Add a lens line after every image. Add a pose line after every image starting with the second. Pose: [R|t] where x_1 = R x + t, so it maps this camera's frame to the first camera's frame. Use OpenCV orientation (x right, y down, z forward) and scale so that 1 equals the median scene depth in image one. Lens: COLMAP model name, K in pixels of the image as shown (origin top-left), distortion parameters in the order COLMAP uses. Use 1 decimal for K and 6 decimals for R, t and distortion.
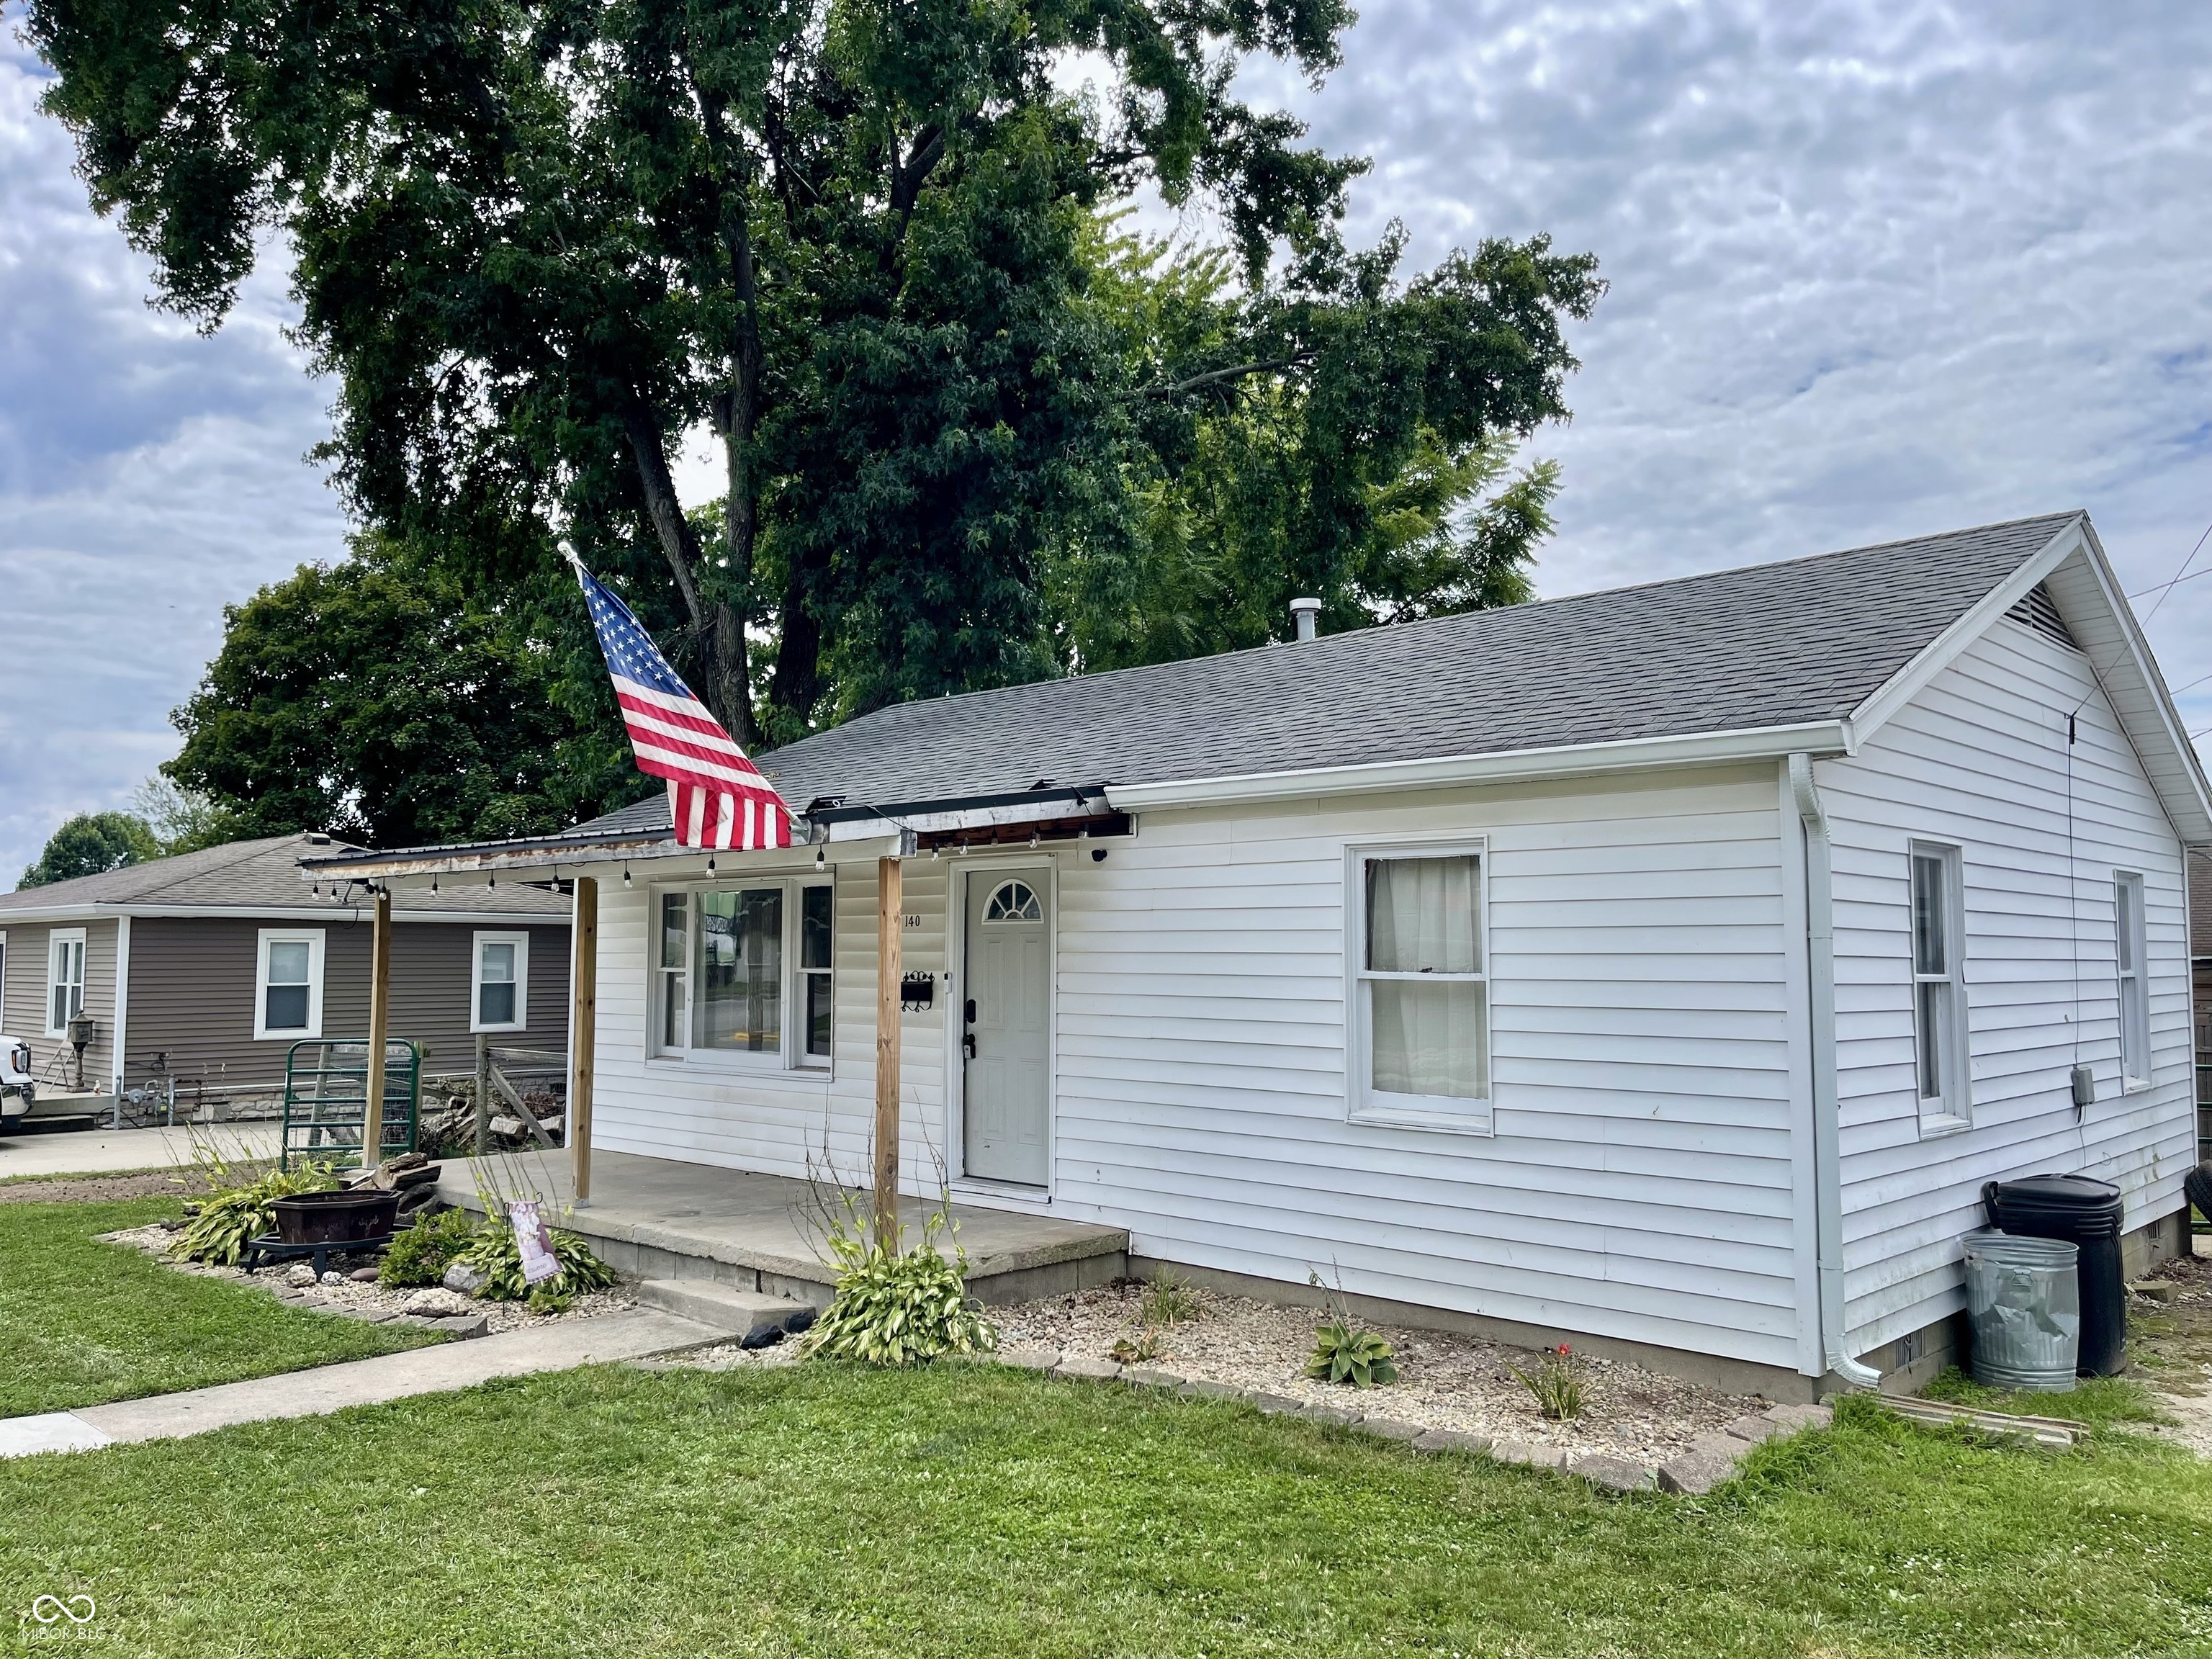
lens RADIAL K [[1660.4, 0, 1106.0], [0, 1660.4, 829.5], [0, 0, 1]] dist [0.093058, -0.129430]
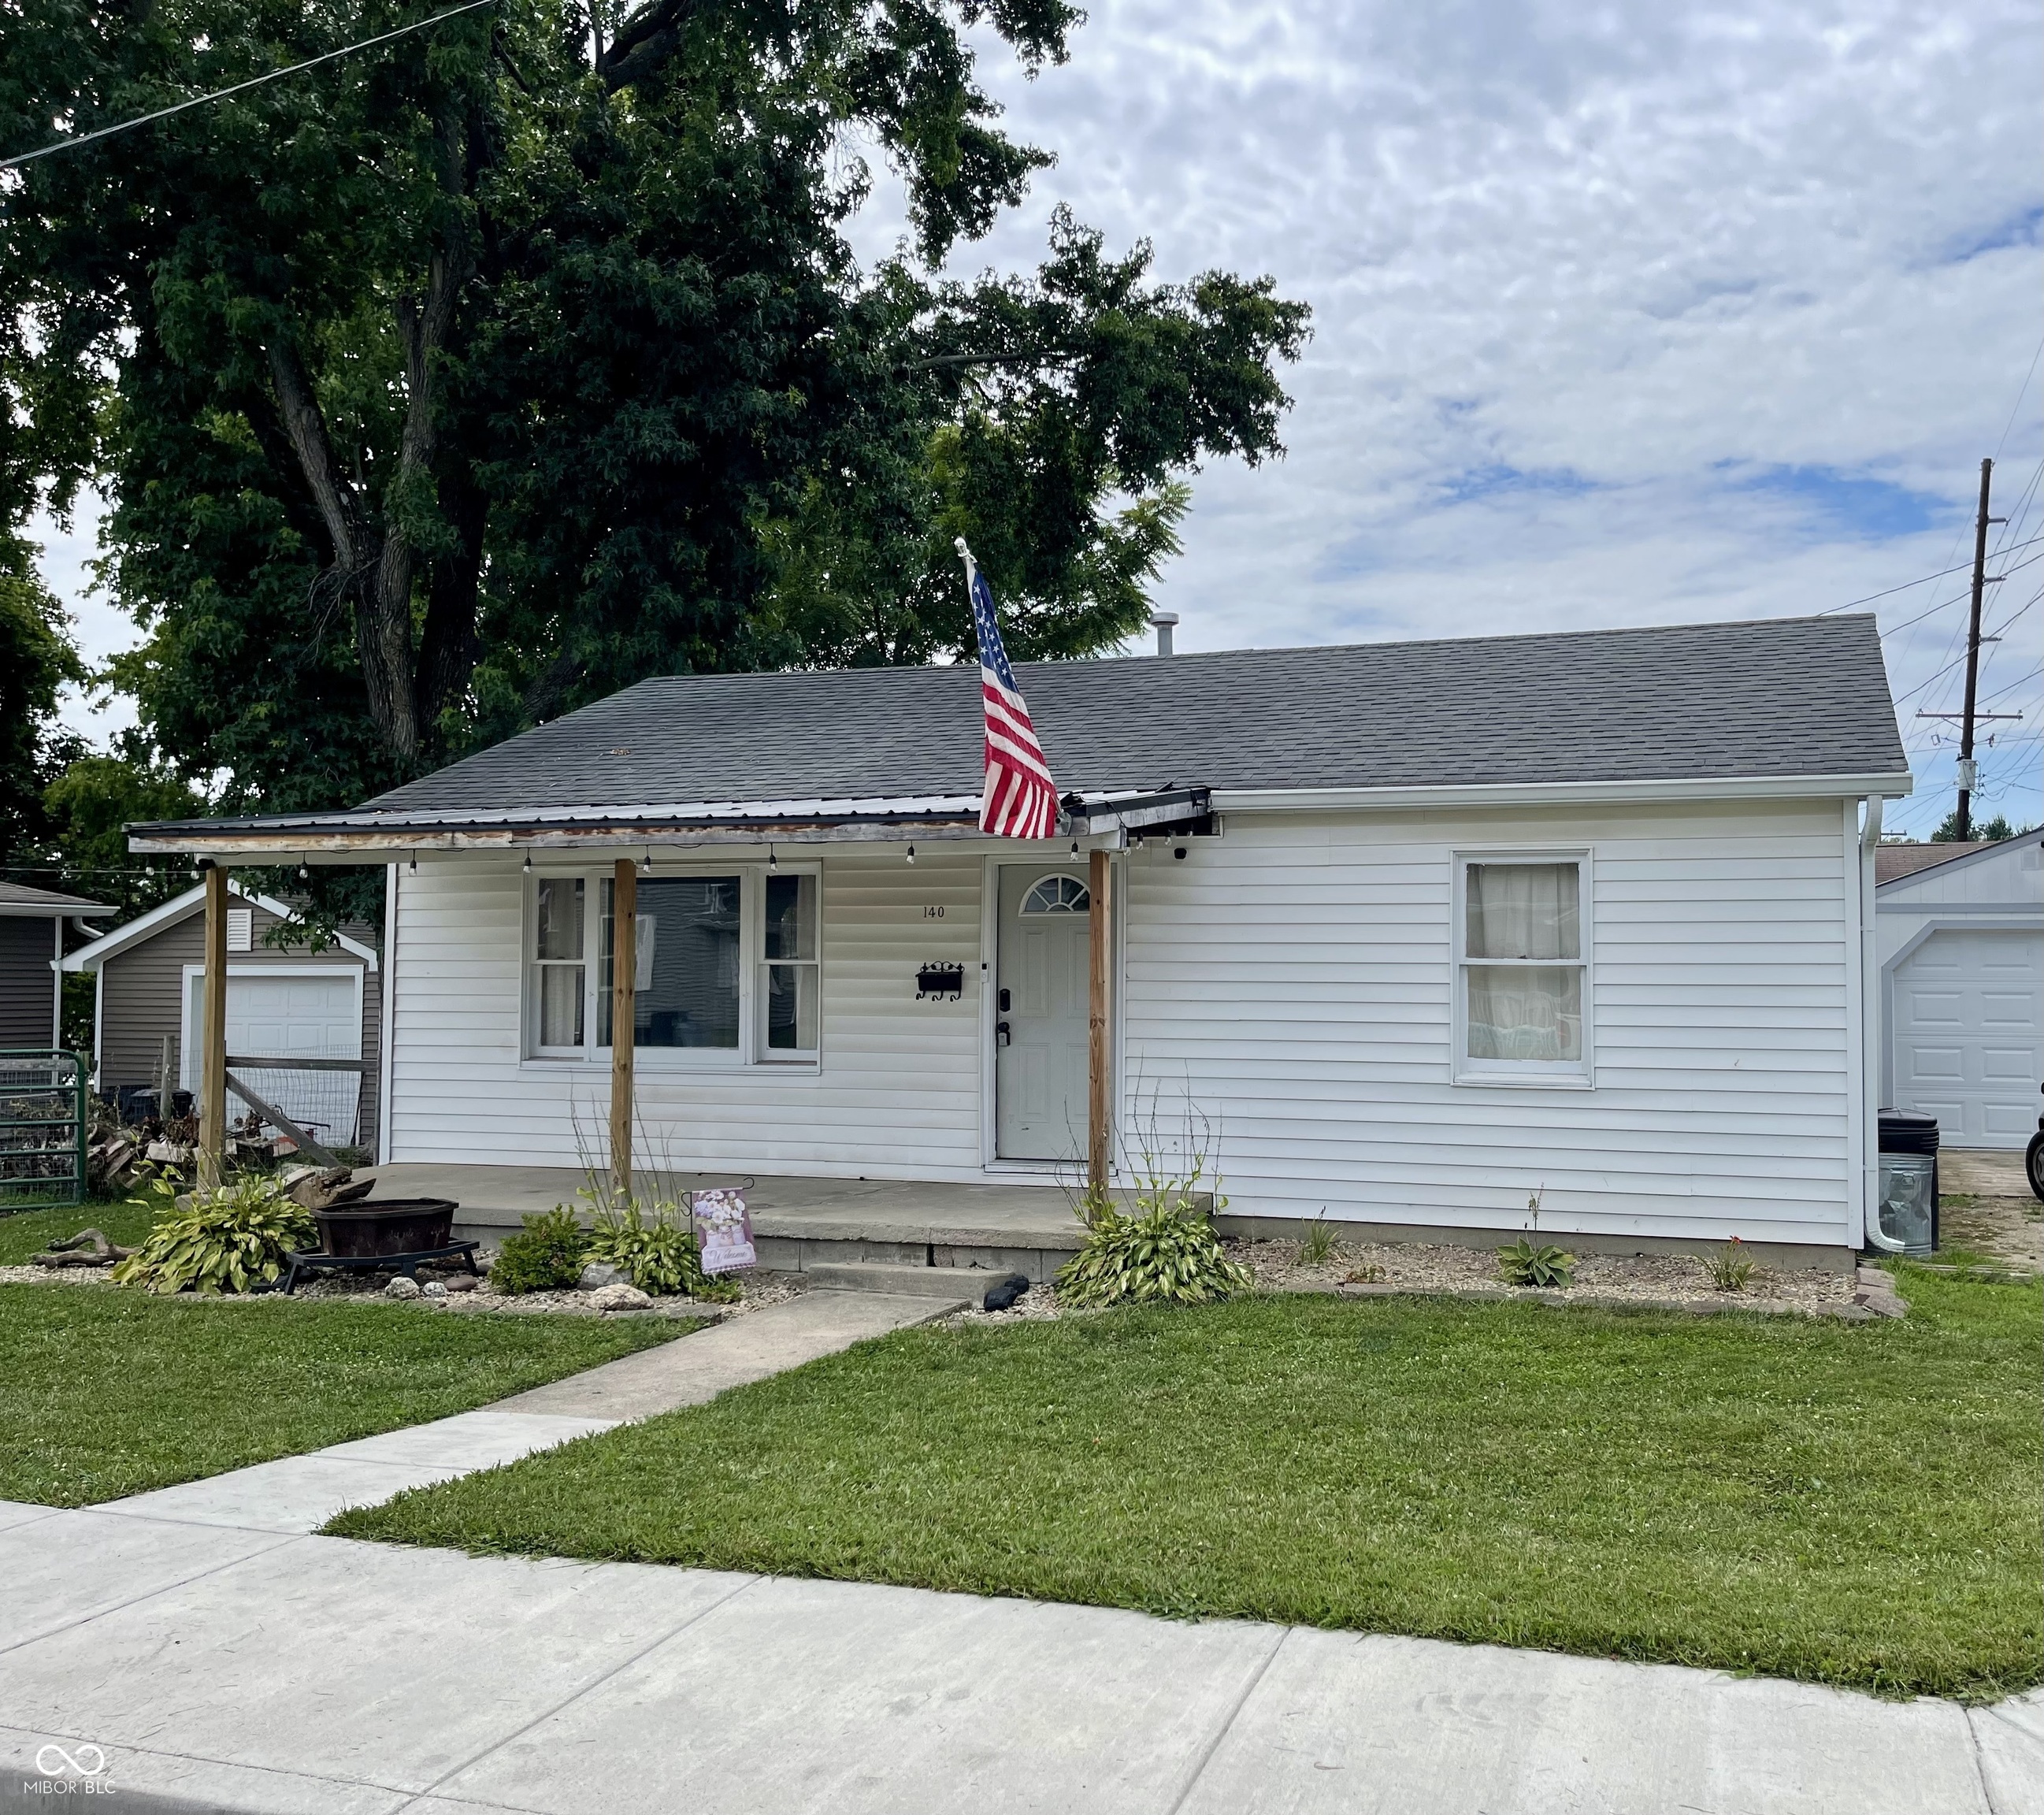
lens RADIAL K [[1820.9, 0, 1214.5], [0, 1820.9, 898.5], [0, 0, 1]] dist [0.094168, -0.125933]
pose [[0.897995, 0.019005, 0.439594, -0.495769], [-0.035146, 0.998973, 0.028607, 0.010118], [-0.438599, -0.041139, 0.897741, -0.073161]]
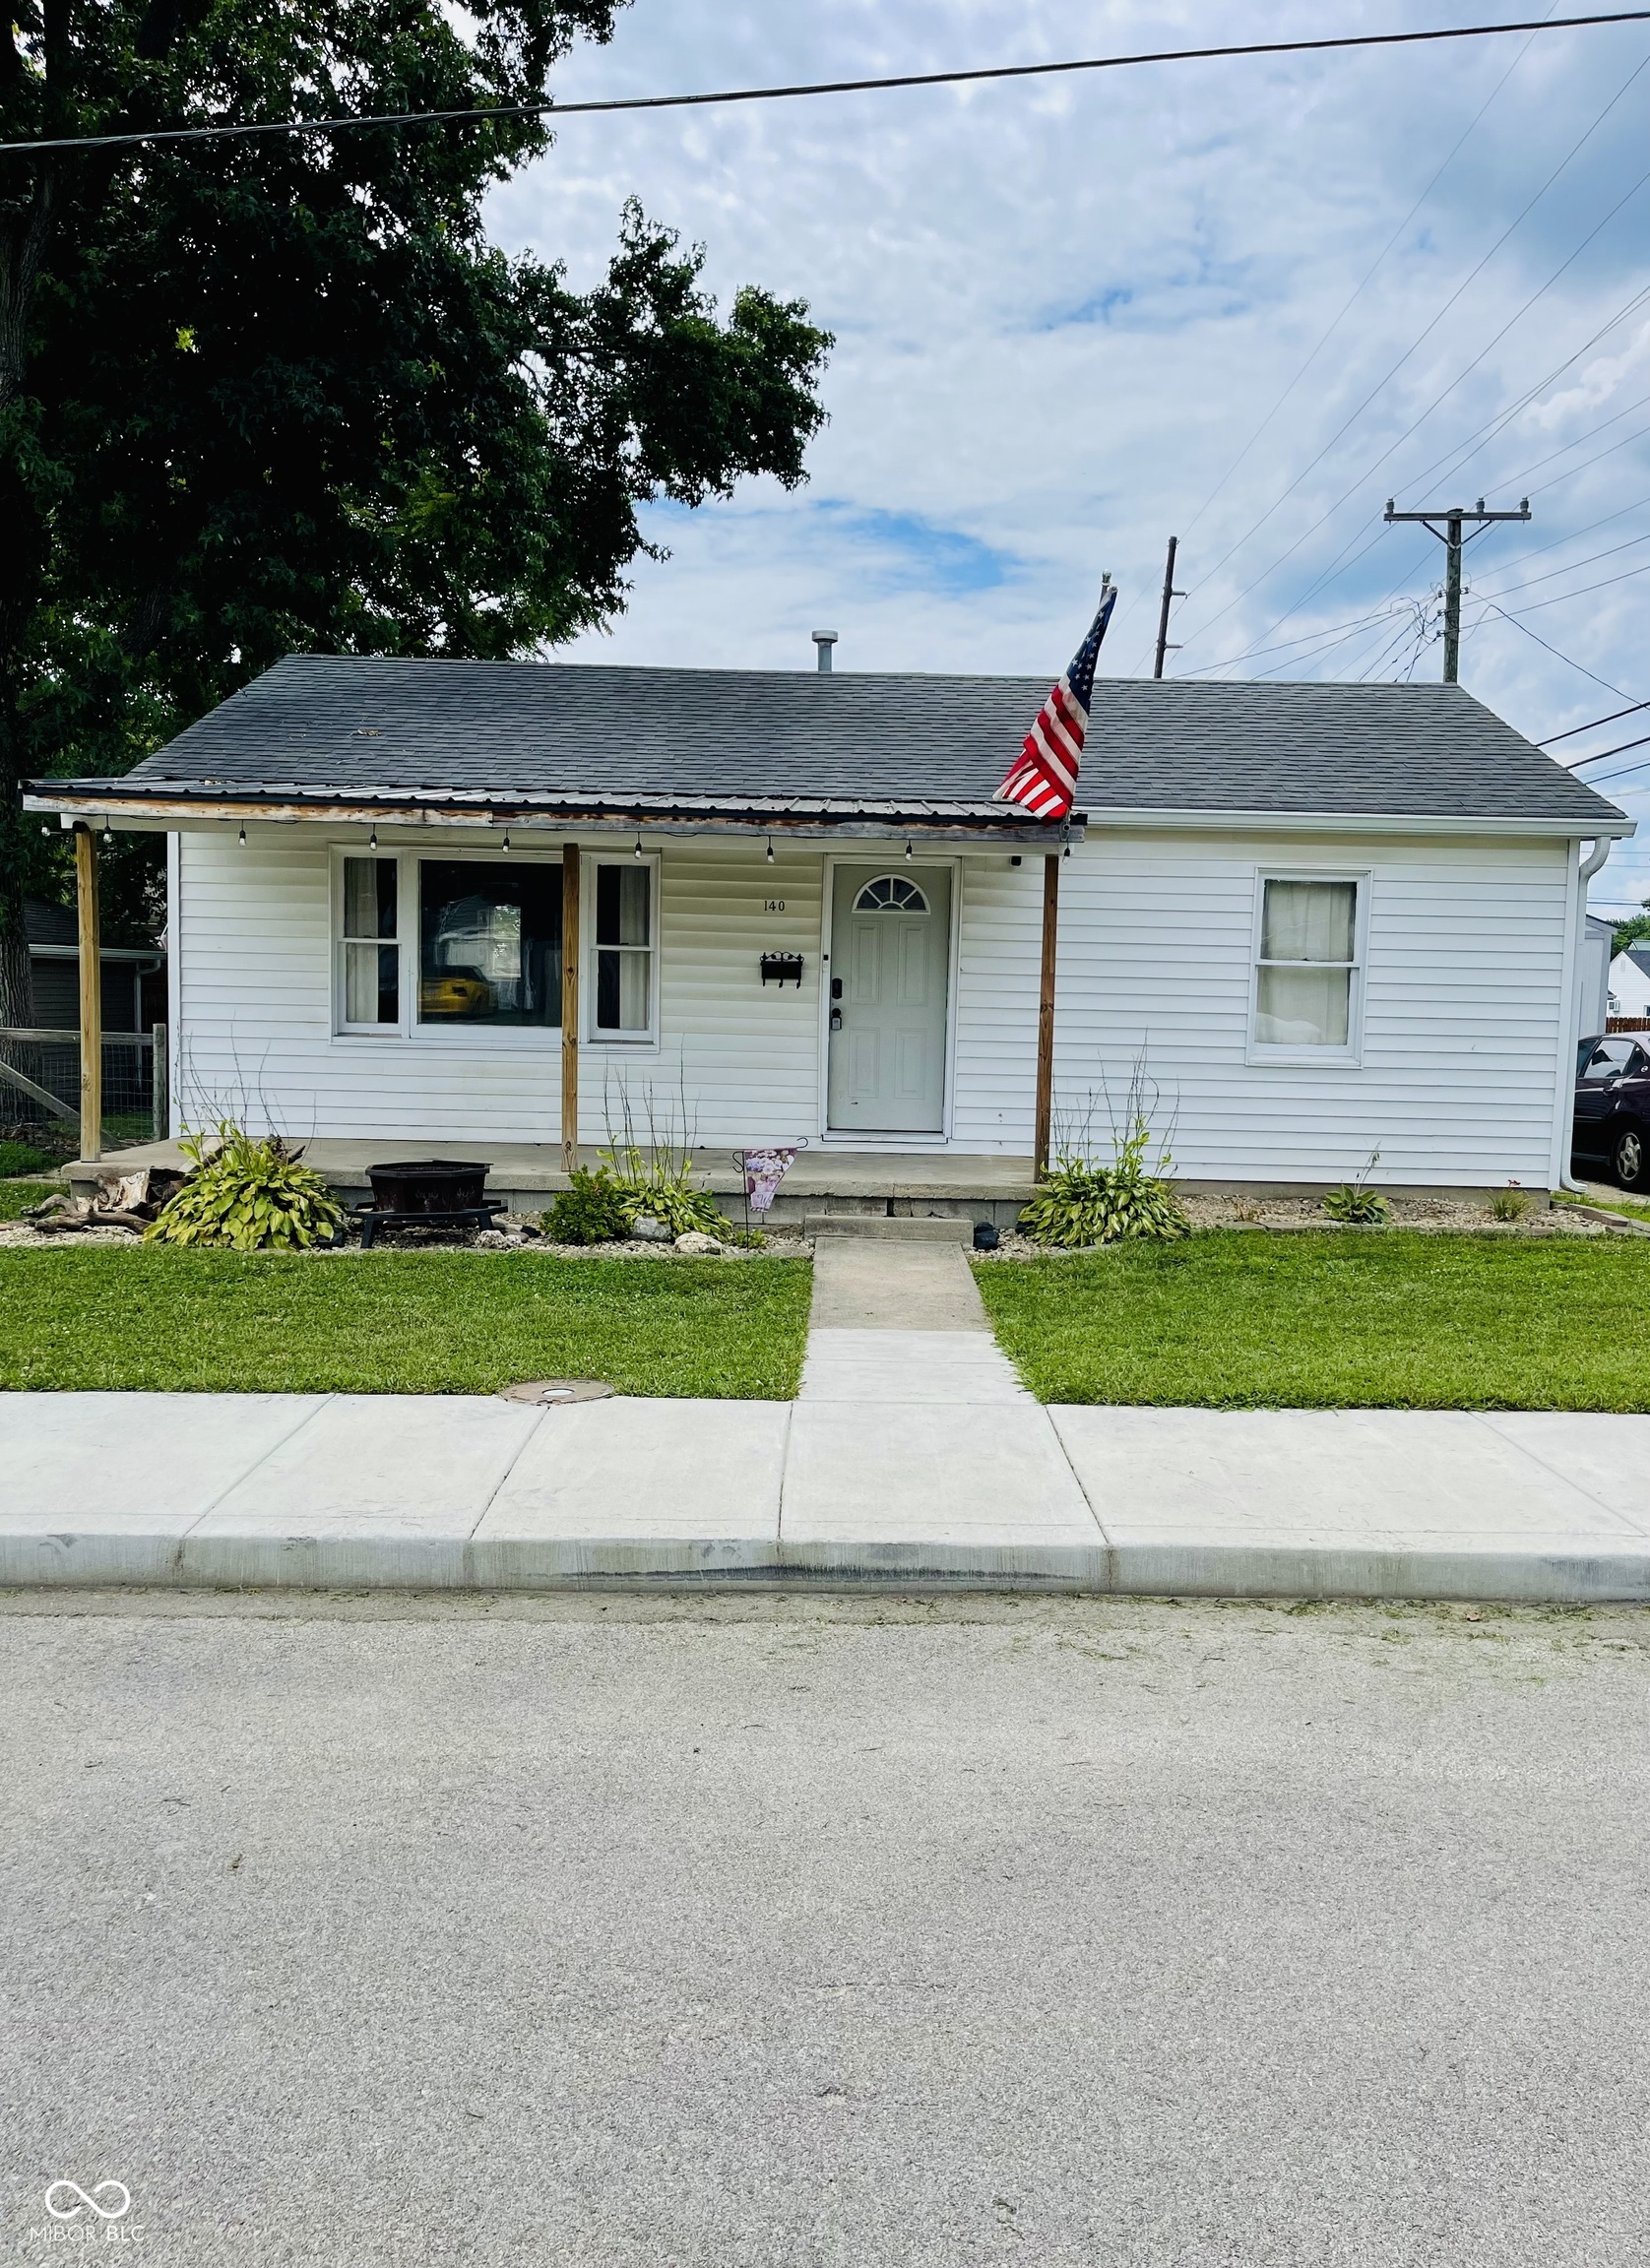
lens RADIAL K [[1706.3, 0, 860.6], [0, 1706.3, 1141.8], [0, 0, 1]] dist [0.078240, -0.089713]
pose [[0.723109, -0.045002, 0.689267, -0.948665], [-0.075994, 0.986635, 0.144142, 0.046008], [-0.686541, -0.156610, 0.710024, 0.148328]]
